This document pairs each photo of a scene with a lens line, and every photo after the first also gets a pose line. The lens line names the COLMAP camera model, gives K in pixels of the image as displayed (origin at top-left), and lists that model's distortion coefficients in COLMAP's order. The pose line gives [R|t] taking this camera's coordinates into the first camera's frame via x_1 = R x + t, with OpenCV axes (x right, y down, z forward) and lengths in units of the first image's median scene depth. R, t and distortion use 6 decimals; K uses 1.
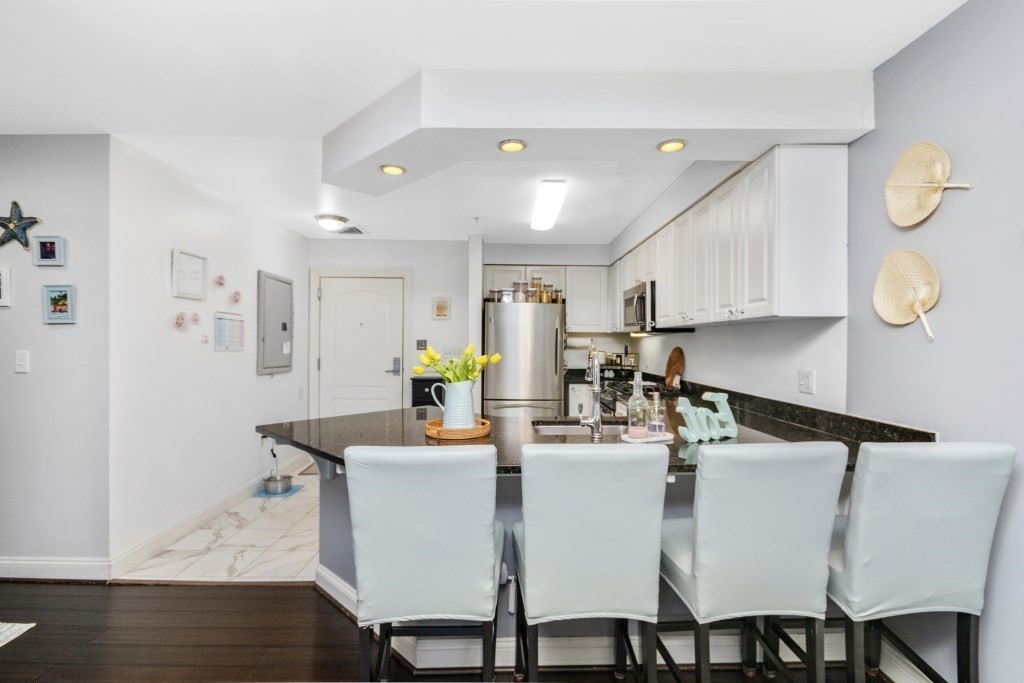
lens RADIAL K [[484.6, 0, 518.5], [0, 484.6, 337.2], [0, 0, 1]] dist [-0.000919, -0.004205]
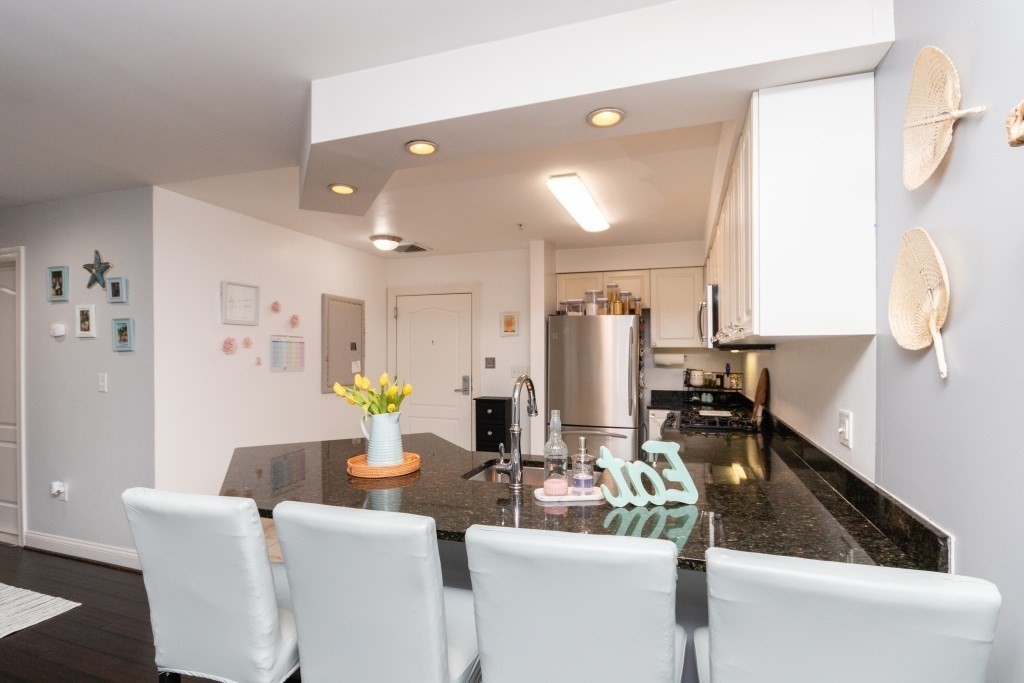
lens RADIAL K [[512.2, 0, 512.7], [0, 512.2, 350.6], [0, 0, 1]] dist [-0.011708, -0.000255]
pose [[0.939474, -0.008695, -0.342510, 0.231249], [0.010679, 0.999935, 0.003906, -0.014867], [0.342453, -0.007327, 0.939506, 0.095839]]
